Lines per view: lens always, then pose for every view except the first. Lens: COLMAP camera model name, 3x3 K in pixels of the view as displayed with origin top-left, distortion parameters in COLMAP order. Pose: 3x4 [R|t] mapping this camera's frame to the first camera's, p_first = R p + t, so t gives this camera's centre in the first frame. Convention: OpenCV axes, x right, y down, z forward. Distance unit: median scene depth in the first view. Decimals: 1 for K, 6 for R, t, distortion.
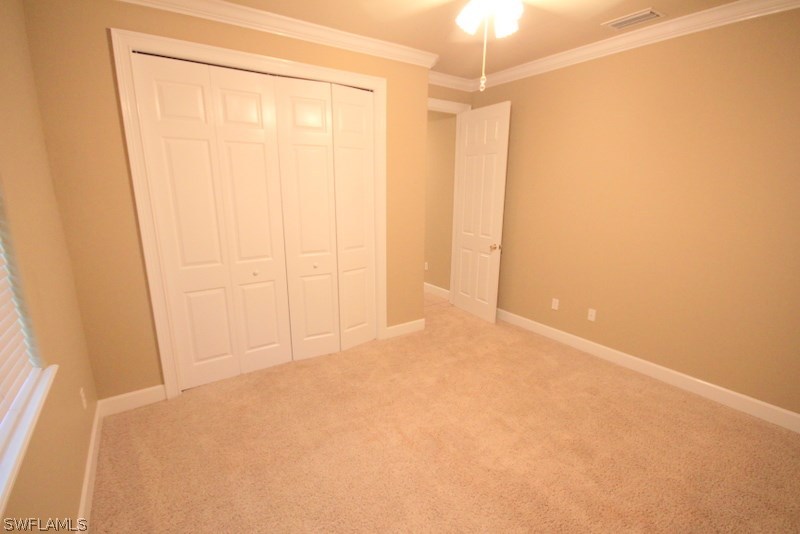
lens RADIAL K [[383.0, 0, 400.0], [0, 383.0, 267.0], [0, 0, 1]] dist [-0.000173, -0.000576]
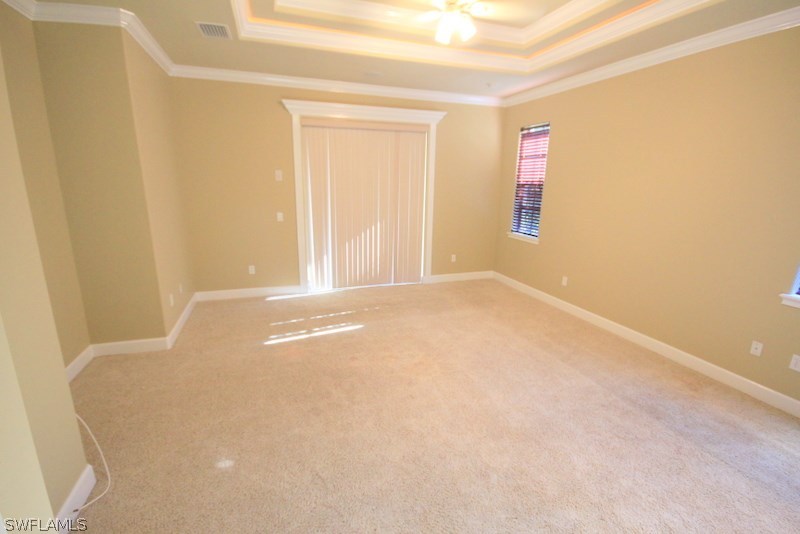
lens RADIAL K [[368.8, 0, 398.9], [0, 368.8, 272.9], [0, 0, 1]] dist [-0.000654, -0.001492]
pose [[0.963790, 0.074196, -0.256133, 0.184991], [-0.066738, 0.997058, 0.037700, 0.060044], [0.258177, -0.019241, 0.965906, -0.266751]]
